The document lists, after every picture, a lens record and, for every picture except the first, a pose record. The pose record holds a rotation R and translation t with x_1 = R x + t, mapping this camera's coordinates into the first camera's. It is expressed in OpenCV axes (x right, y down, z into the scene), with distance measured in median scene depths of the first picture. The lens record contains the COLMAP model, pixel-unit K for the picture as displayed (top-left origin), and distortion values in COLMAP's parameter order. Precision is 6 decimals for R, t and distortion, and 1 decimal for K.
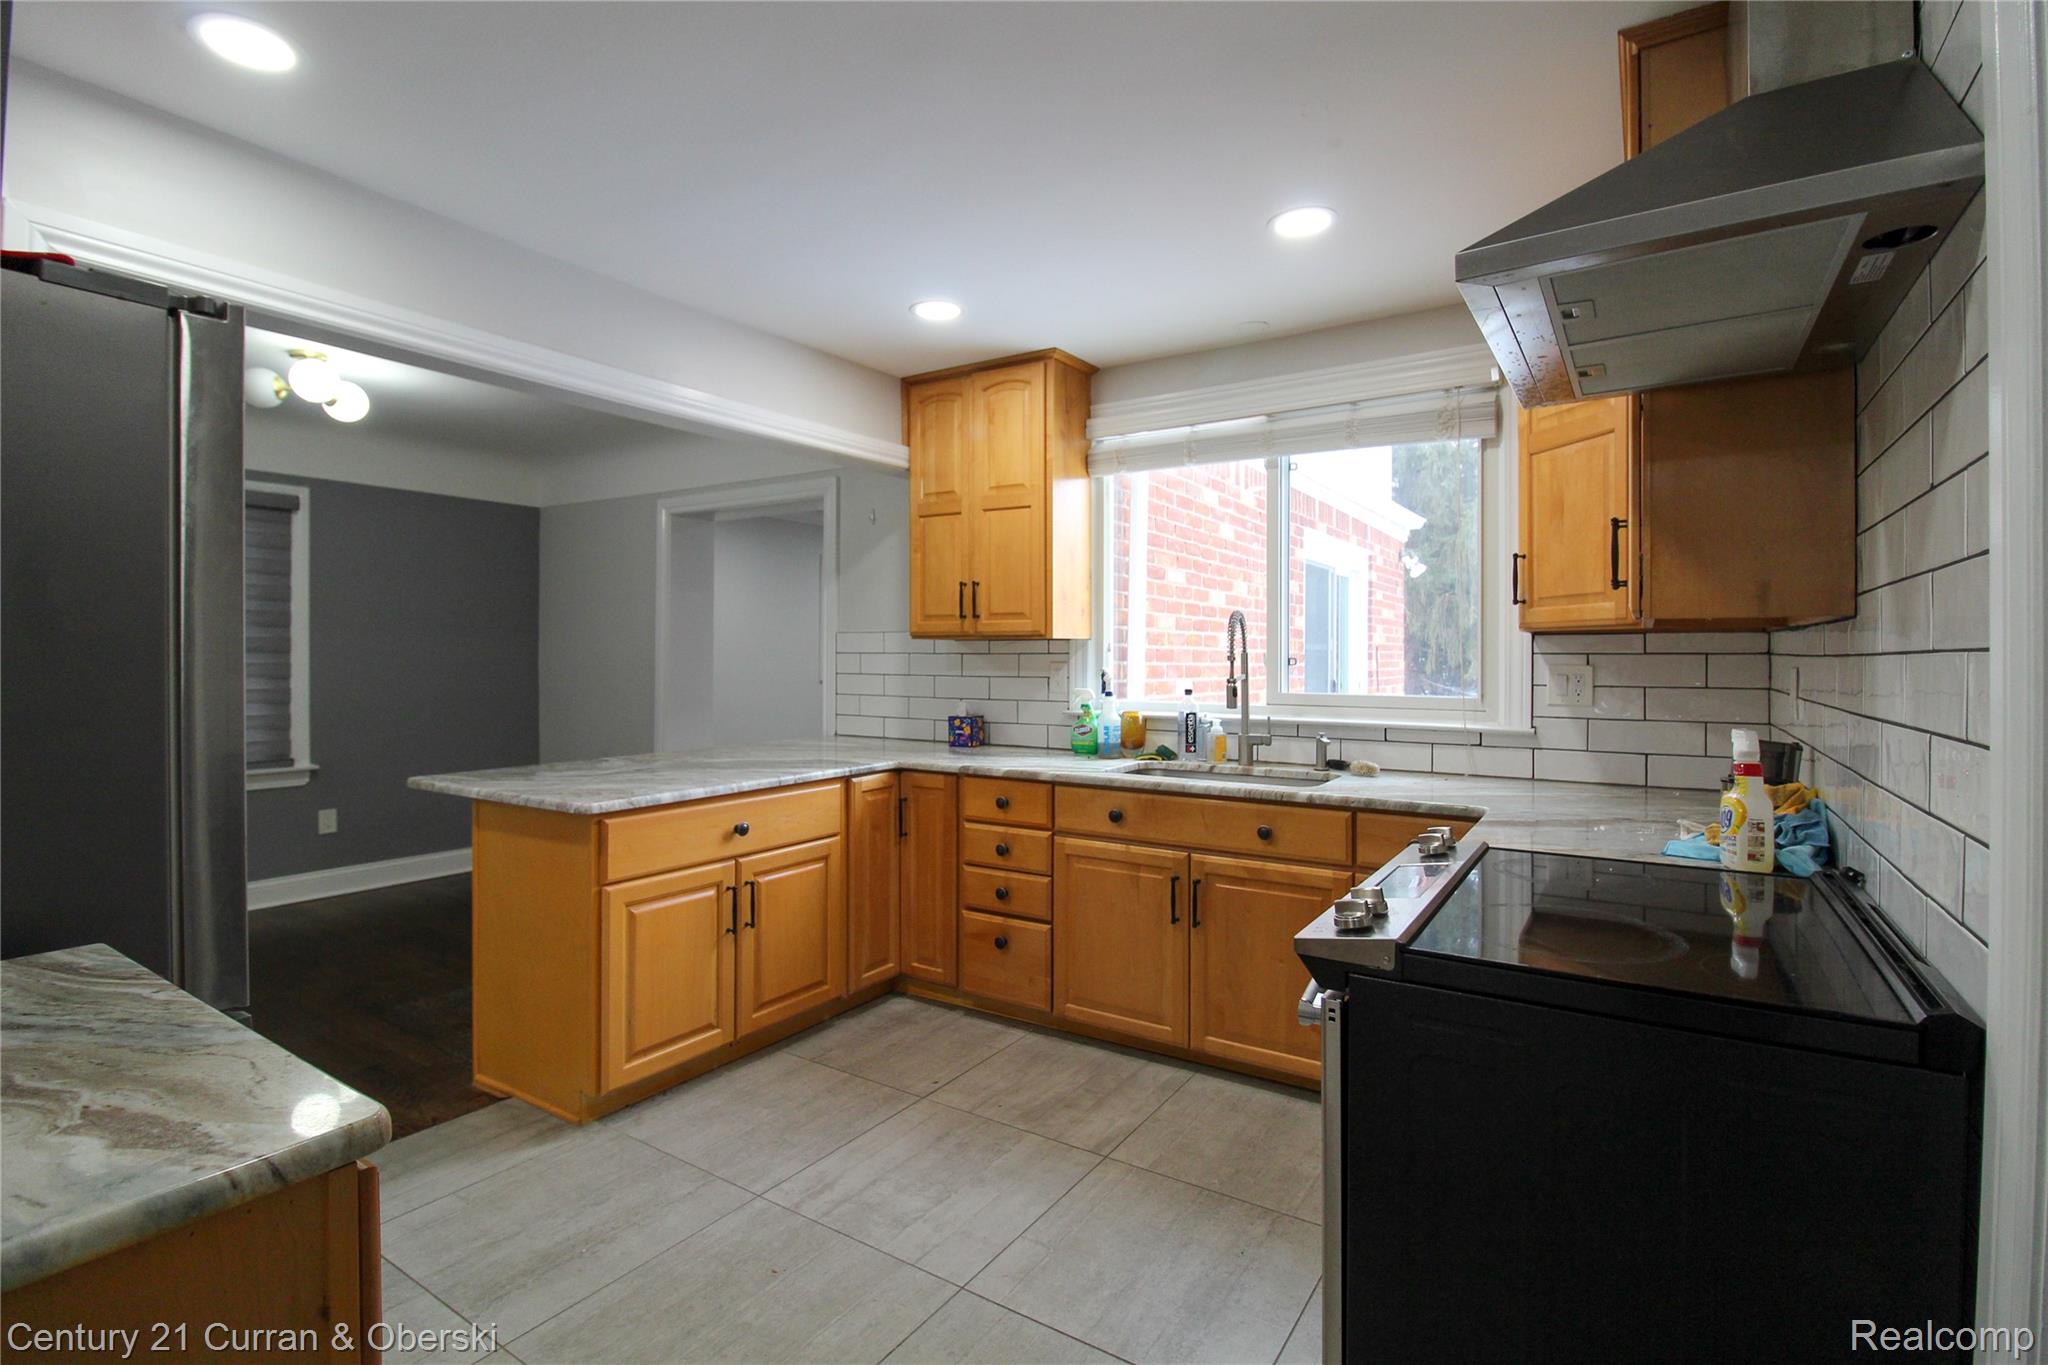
lens RADIAL K [[957.8, 0, 1022.9], [0, 957.8, 647.6], [0, 0, 1]] dist [-0.001114, -0.012327]
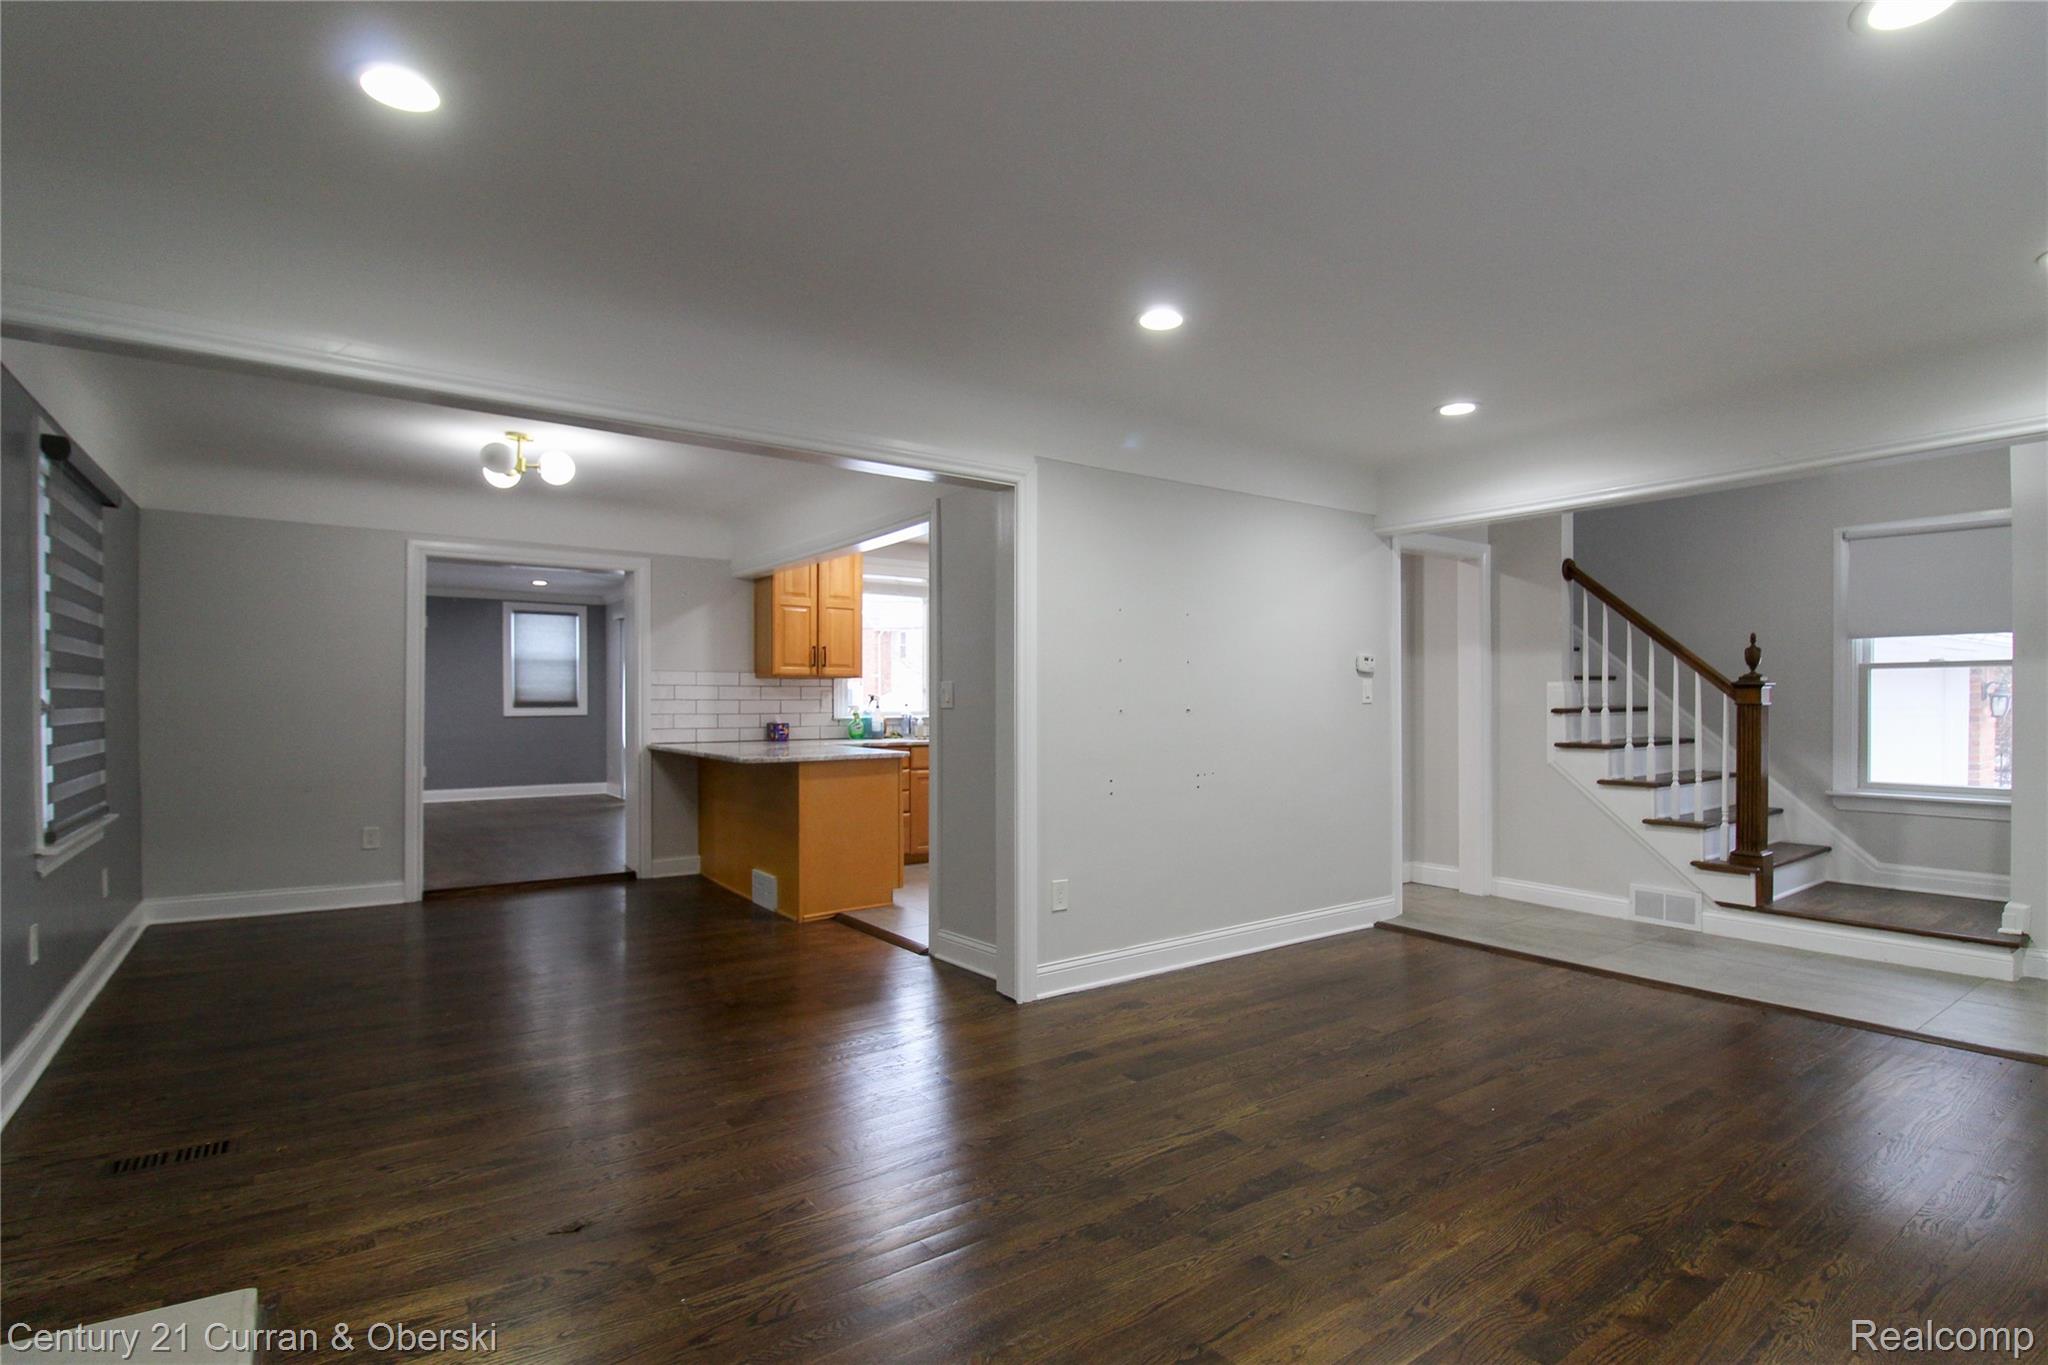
lens RADIAL K [[977.0, 0, 1045.0], [0, 977.0, 653.1], [0, 0, 1]] dist [-0.000302, -0.013673]
pose [[0.337410, 0.044250, 0.940317, -1.776279], [-0.008008, 0.998993, -0.044138, 0.023527], [-0.941324, 0.007362, 0.337425, -0.017596]]
